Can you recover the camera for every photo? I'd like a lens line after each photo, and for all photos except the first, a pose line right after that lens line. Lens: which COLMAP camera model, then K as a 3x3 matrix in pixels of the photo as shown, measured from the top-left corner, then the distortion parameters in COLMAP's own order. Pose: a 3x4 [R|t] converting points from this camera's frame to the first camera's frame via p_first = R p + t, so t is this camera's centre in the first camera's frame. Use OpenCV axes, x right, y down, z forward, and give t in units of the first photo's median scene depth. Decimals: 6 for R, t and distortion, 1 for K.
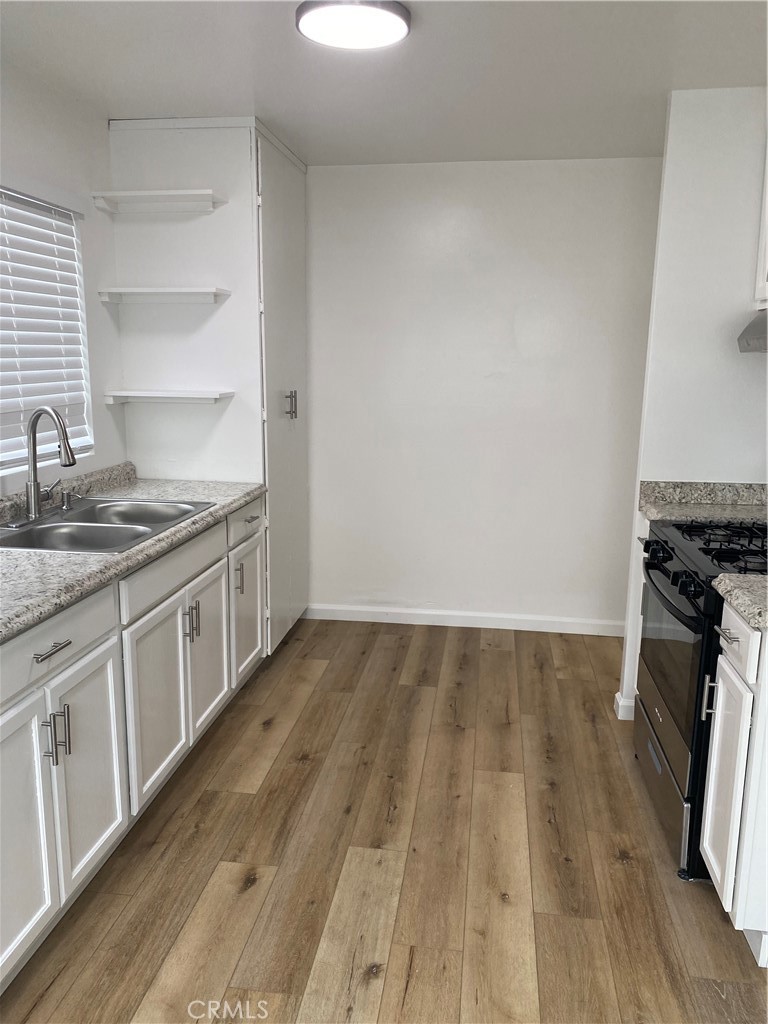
lens RADIAL K [[774.5, 0, 375.7], [0, 774.5, 514.3], [0, 0, 1]] dist [0.058810, -0.064598]
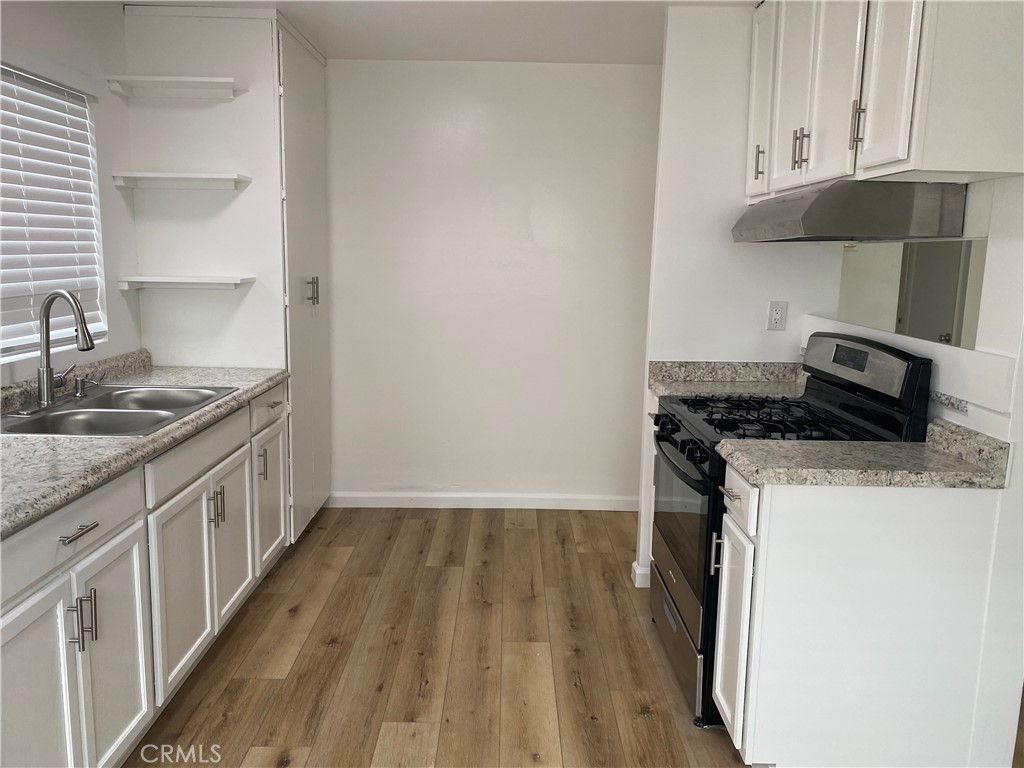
lens RADIAL K [[781.8, 0, 496.4], [0, 781.8, 375.5], [0, 0, 1]] dist [0.029452, -0.009026]
pose [[0.990675, -0.014883, 0.135431, -0.016992], [0.020484, 0.998987, -0.040061, 0.018252], [-0.134698, 0.042461, 0.989977, -0.040090]]
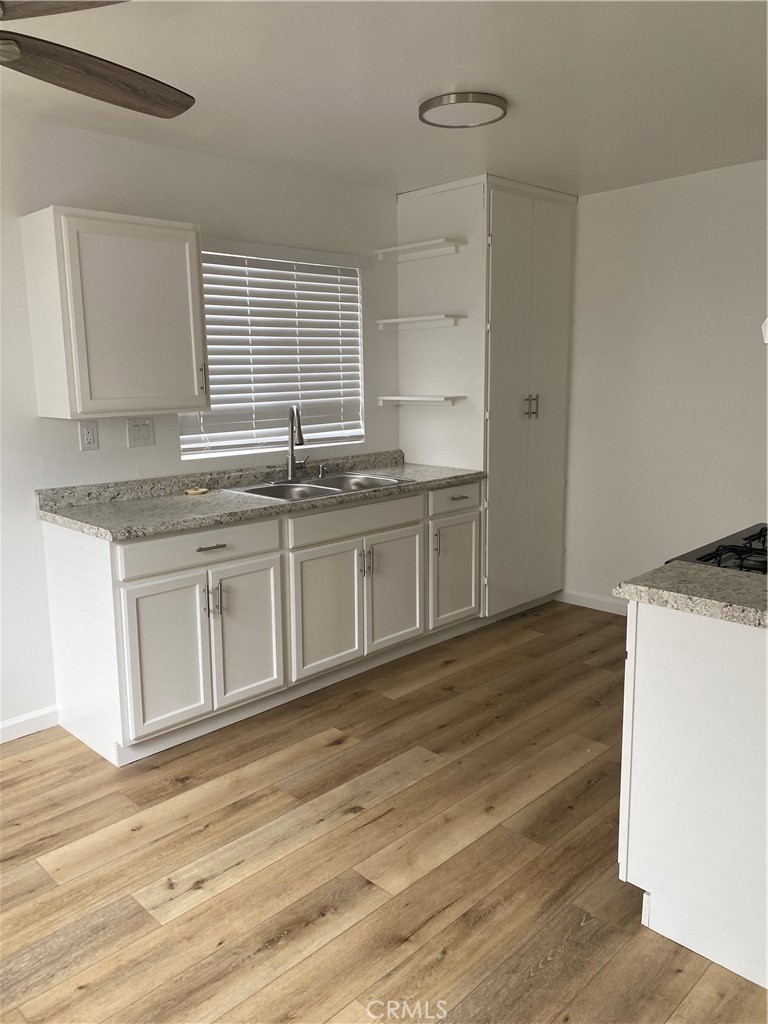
lens RADIAL K [[774.8, 0, 382.5], [0, 774.8, 506.8], [0, 0, 1]] dist [0.064512, -0.000959]
pose [[0.792578, 0.082236, -0.604200, 0.579442], [-0.096803, 0.995267, 0.008479, 0.024995], [0.602038, 0.051768, 0.796787, -0.068612]]
